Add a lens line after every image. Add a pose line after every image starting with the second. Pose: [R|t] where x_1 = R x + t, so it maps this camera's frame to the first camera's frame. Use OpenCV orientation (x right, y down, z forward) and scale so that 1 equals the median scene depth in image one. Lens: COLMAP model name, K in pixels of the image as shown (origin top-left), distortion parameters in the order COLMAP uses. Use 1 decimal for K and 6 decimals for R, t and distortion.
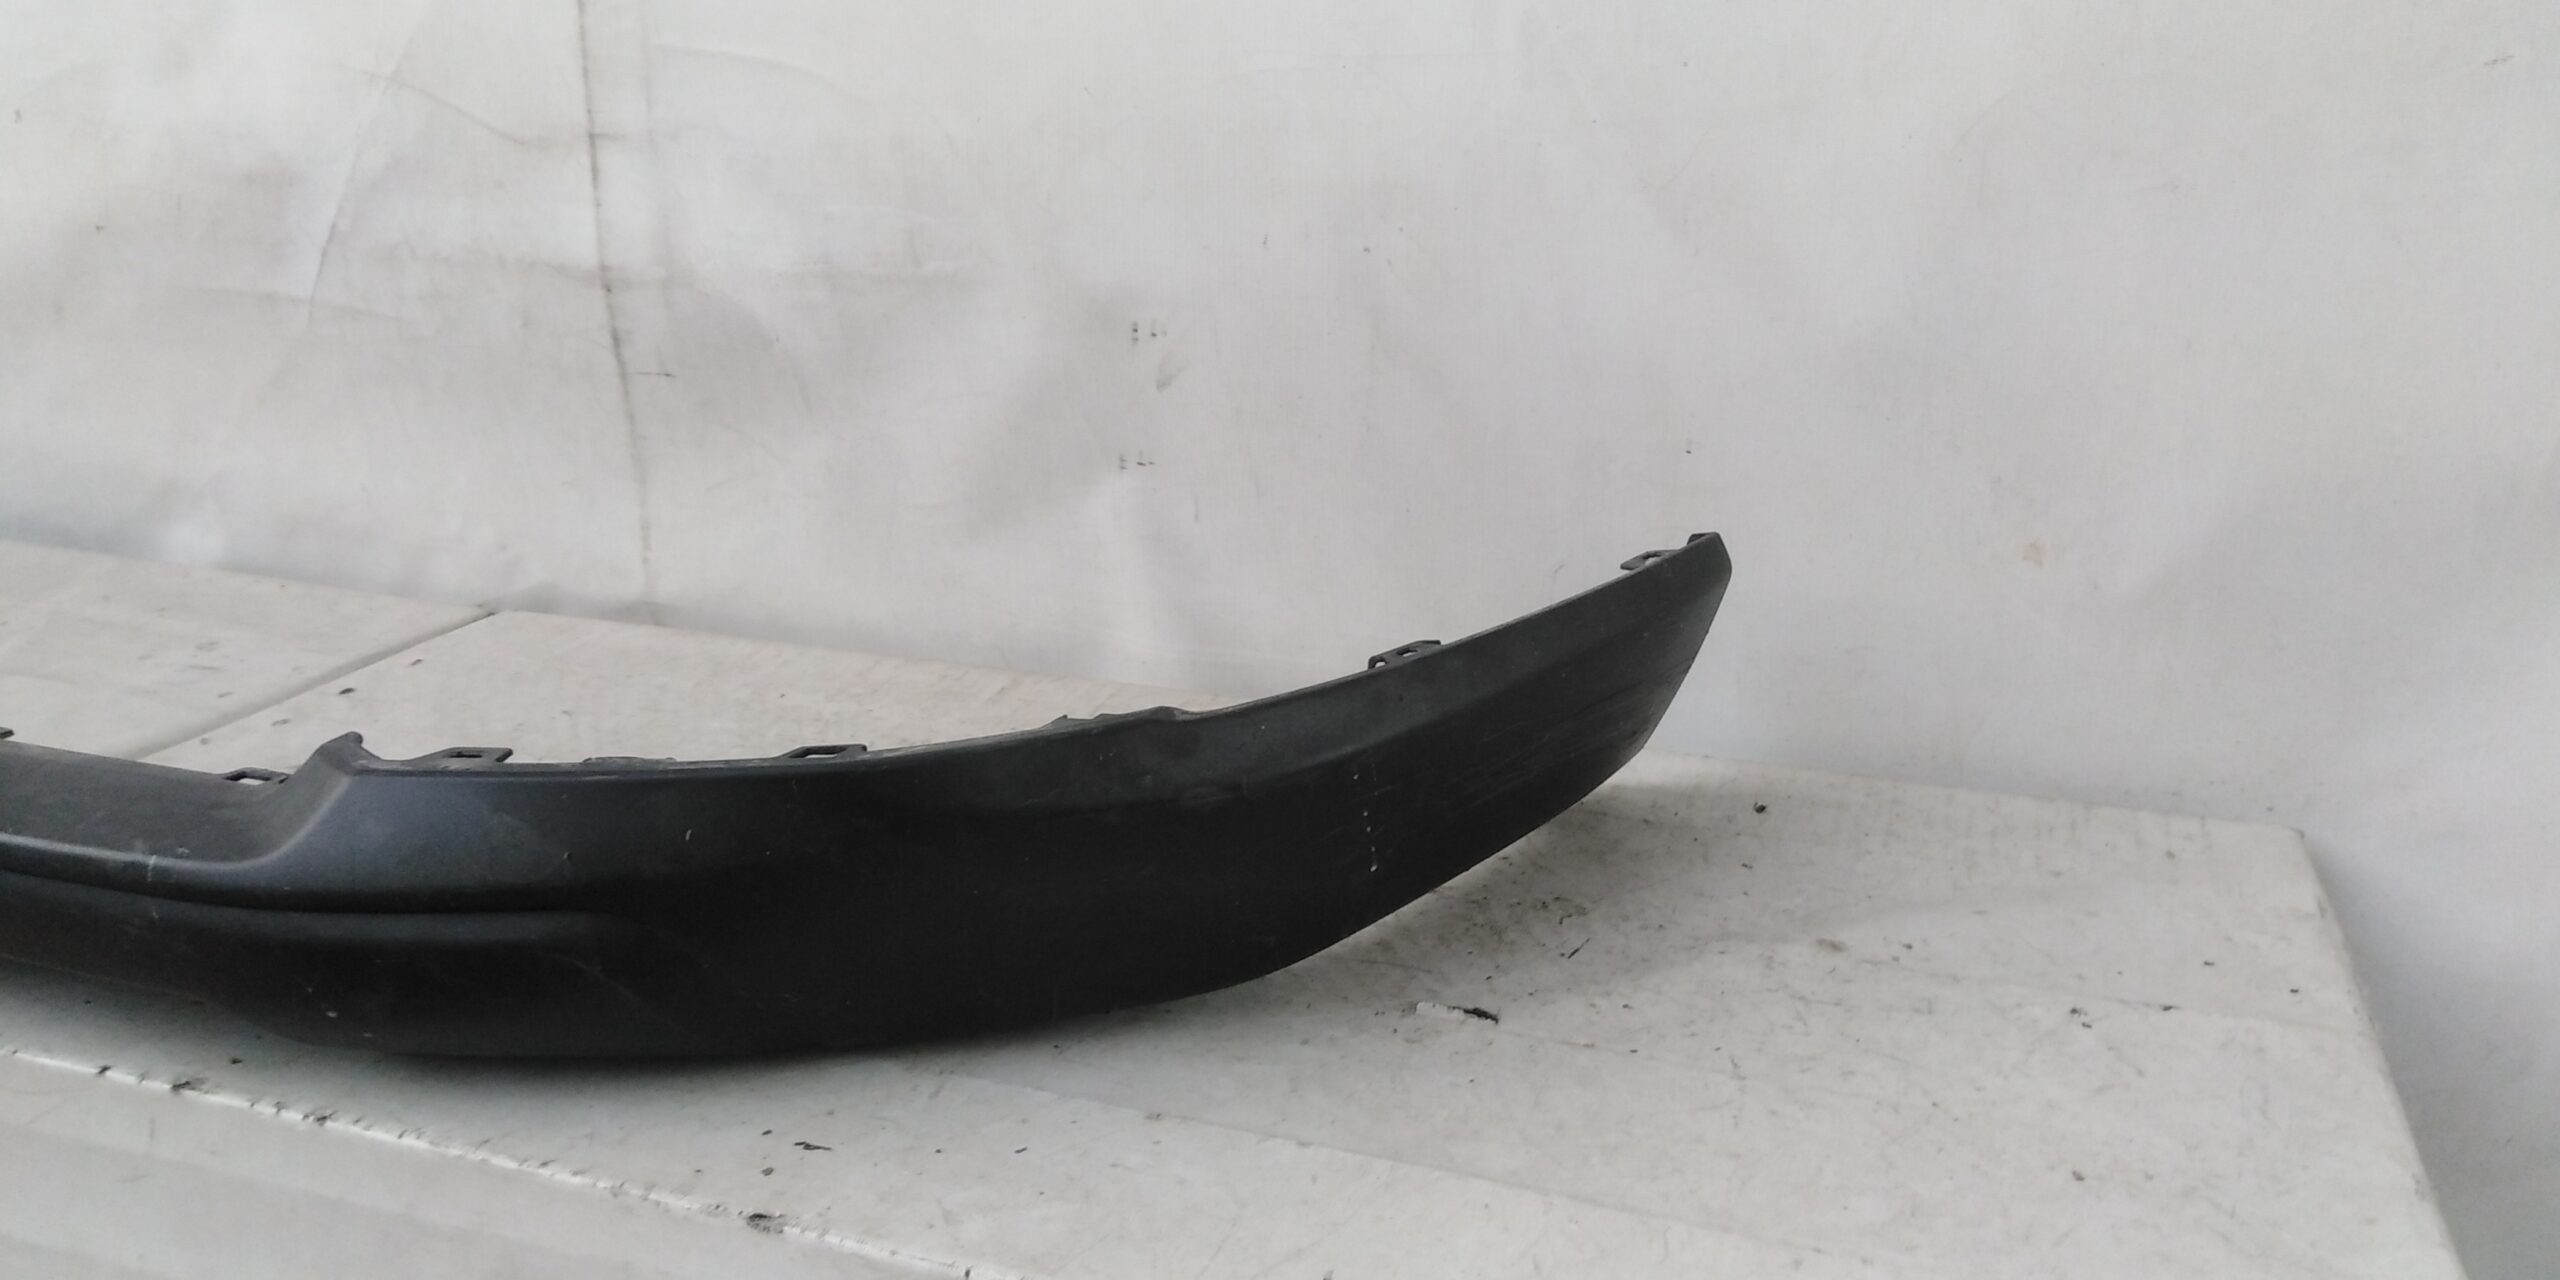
lens RADIAL K [[1837.5, 0, 1321.9], [0, 1837.5, 639.6], [0, 0, 1]] dist [0.045192, -0.035253]
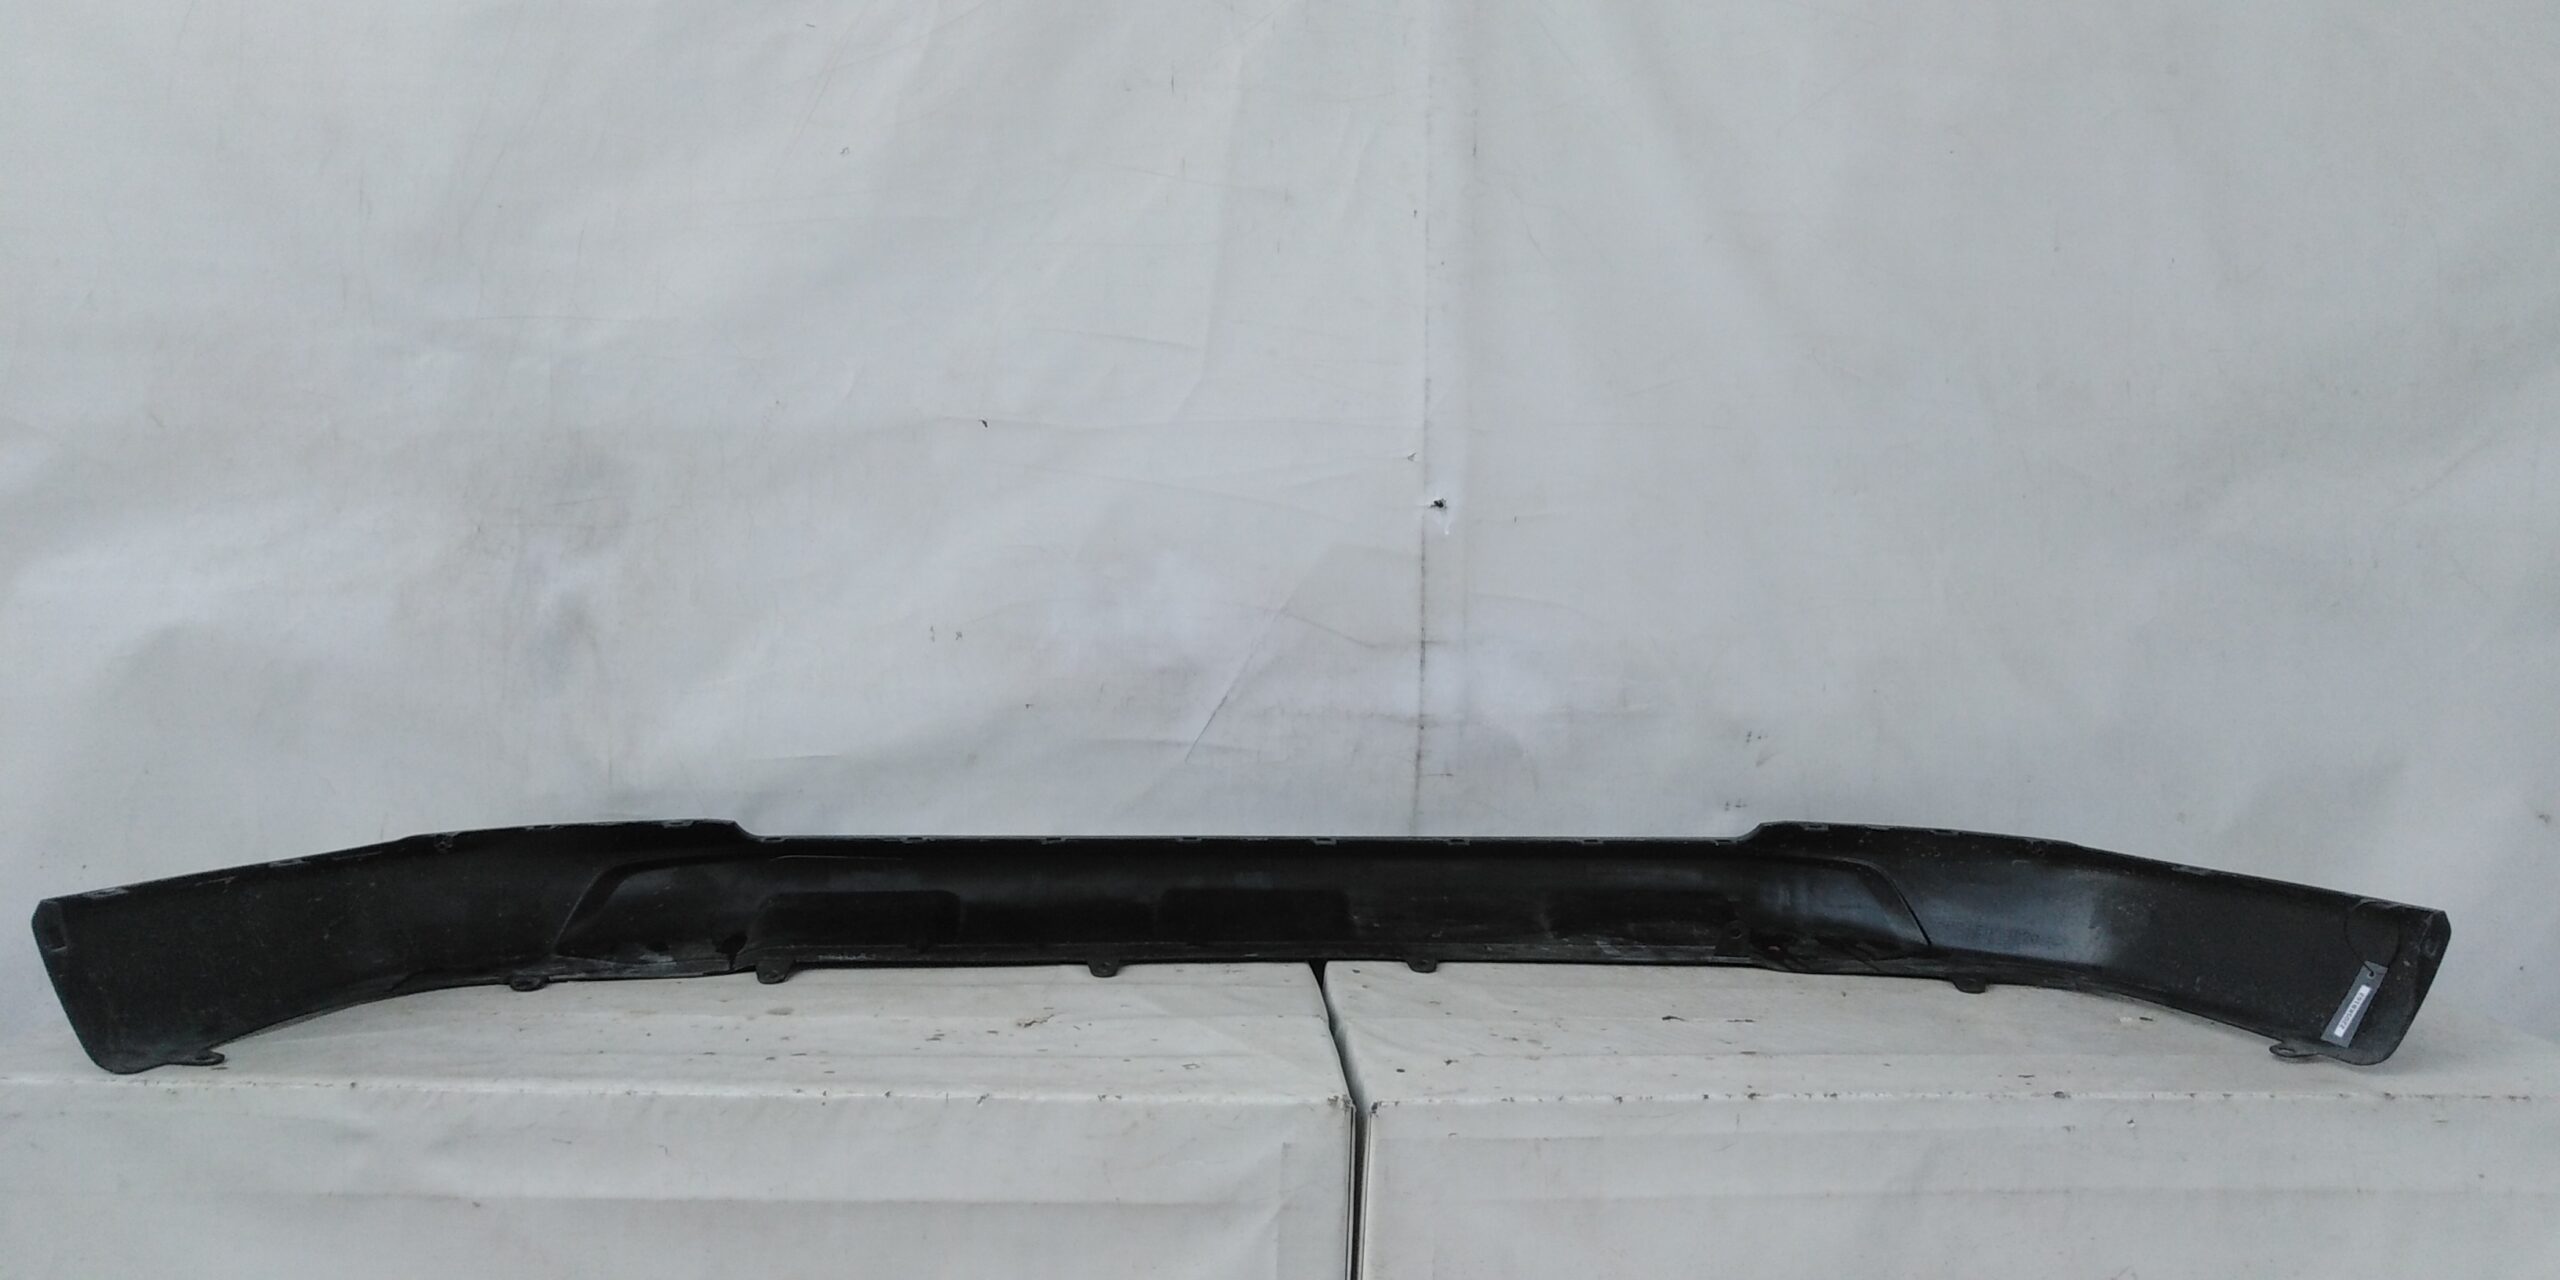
lens RADIAL K [[1837.5, 0, 1321.9], [0, 1837.5, 639.6], [0, 0, 1]] dist [0.045192, -0.035253]
pose [[0.919848, -0.025067, 0.391472, -1.125390], [0.107354, 0.975944, -0.189757, 0.044162], [-0.377298, 0.216574, 0.900412, -0.512663]]
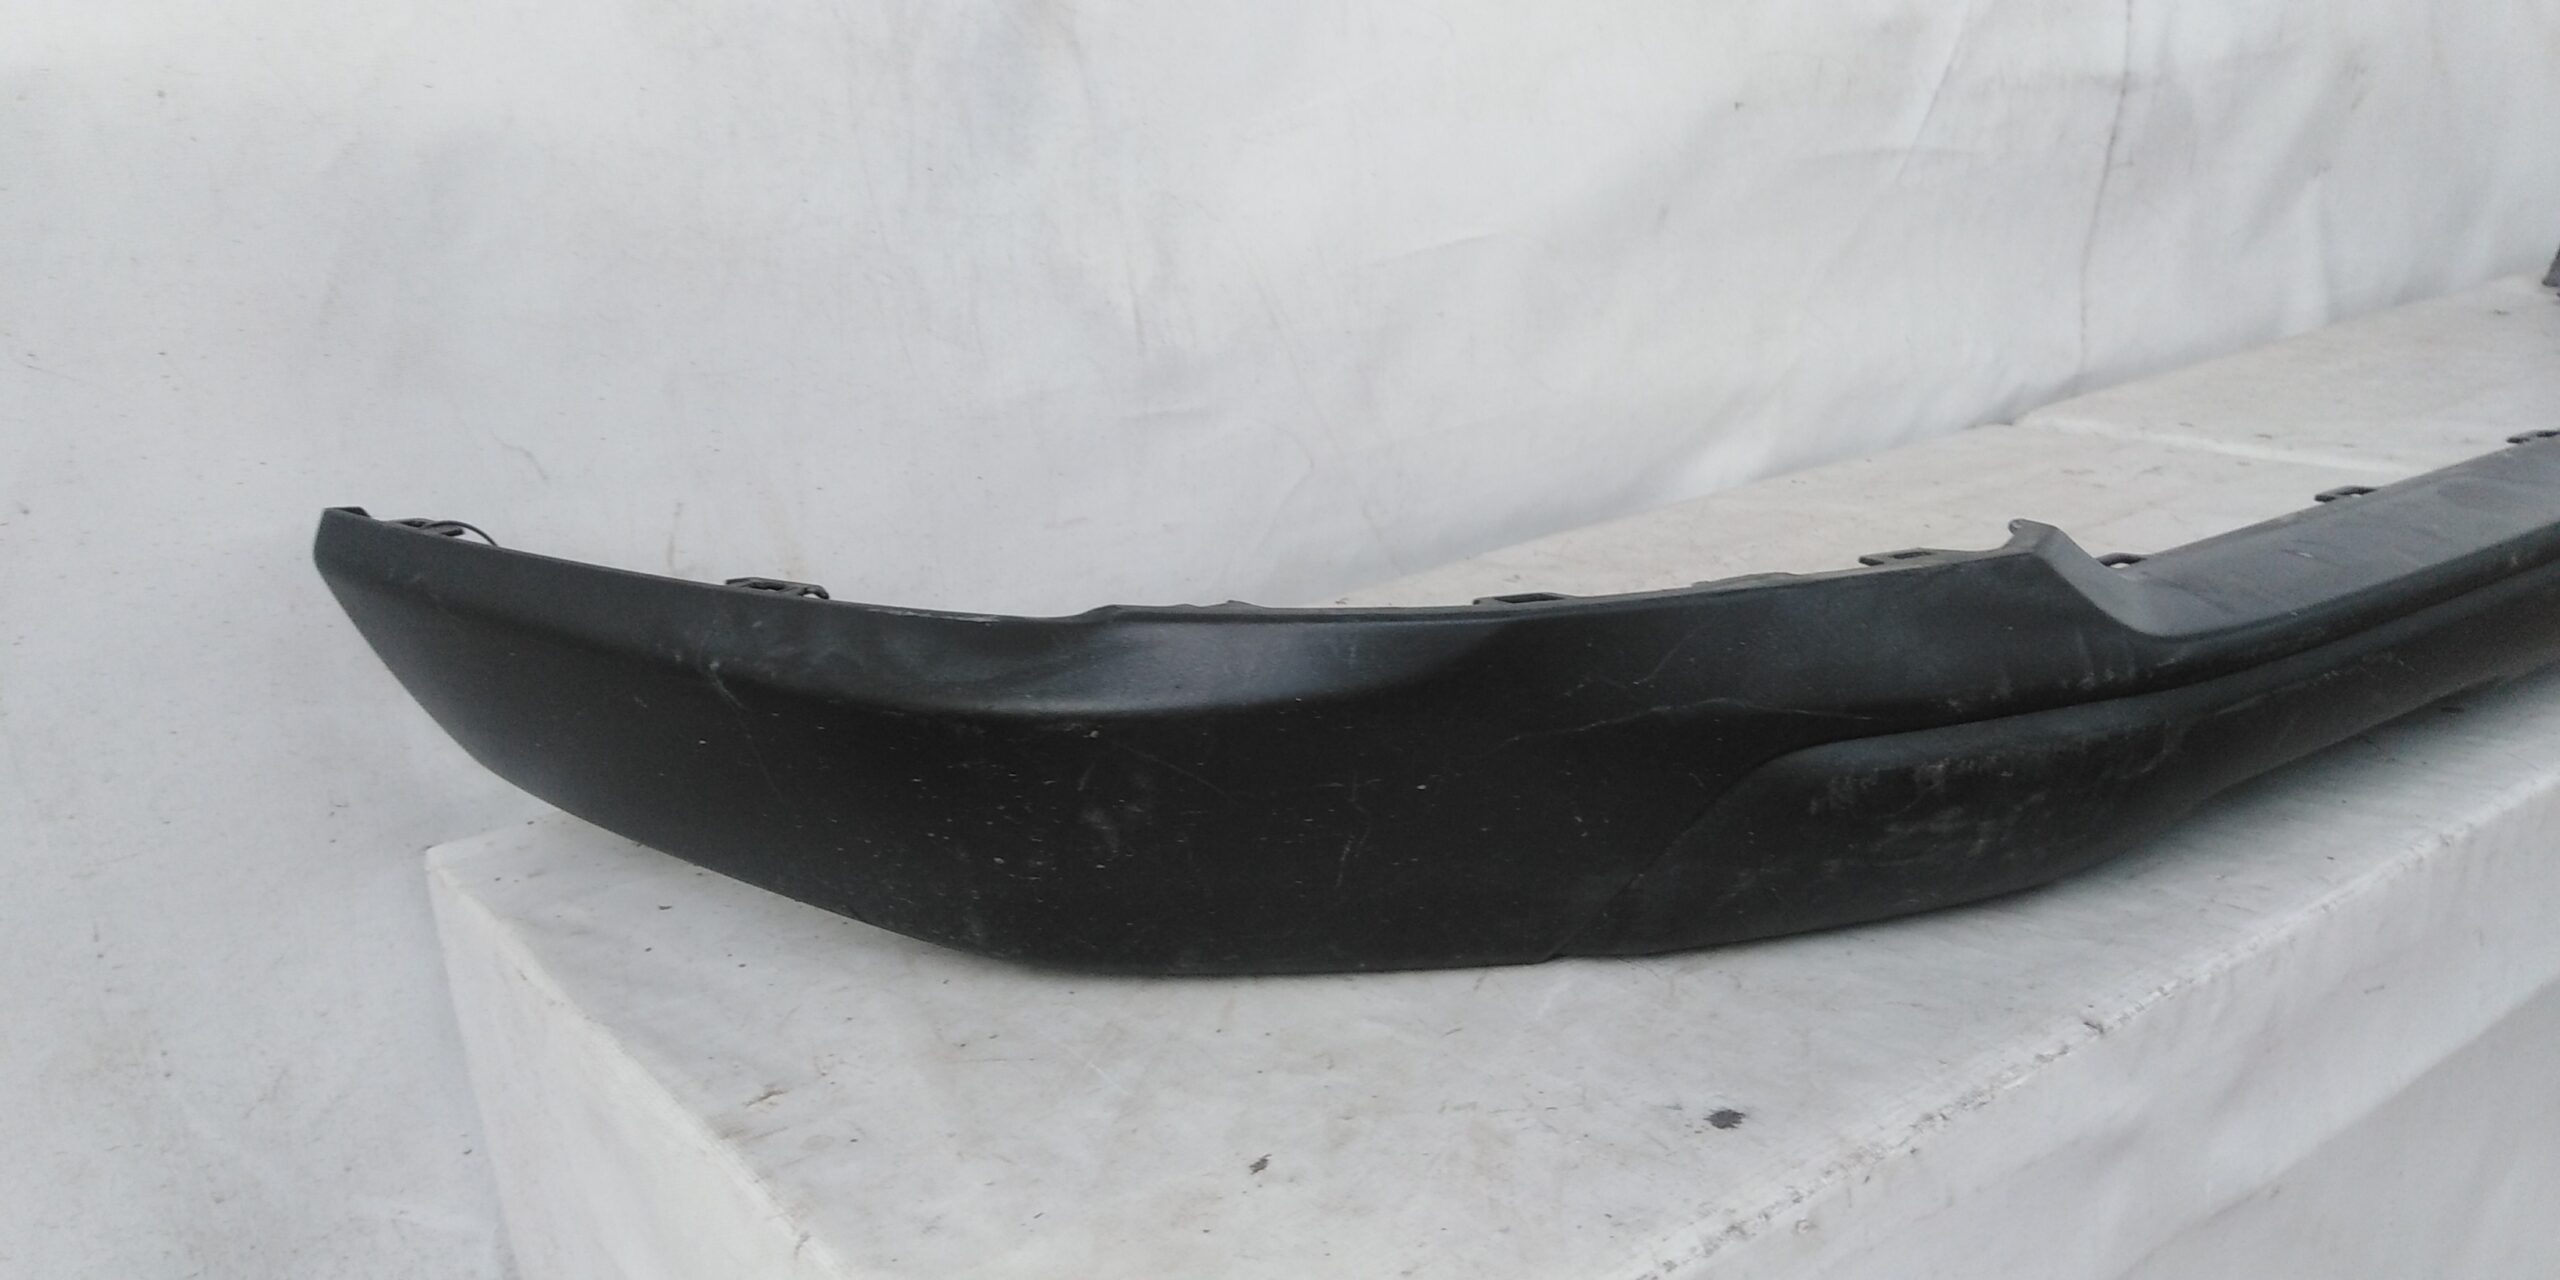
lens RADIAL K [[1859.7, 0, 1285.0], [0, 1859.7, 561.6], [0, 0, 1]] dist [-0.002356, -0.002549]
pose [[0.568968, -0.272026, 0.776065, -1.651664], [0.297035, 0.947975, 0.114514, -0.198434], [-0.766841, 0.165364, 0.620169, 0.722980]]
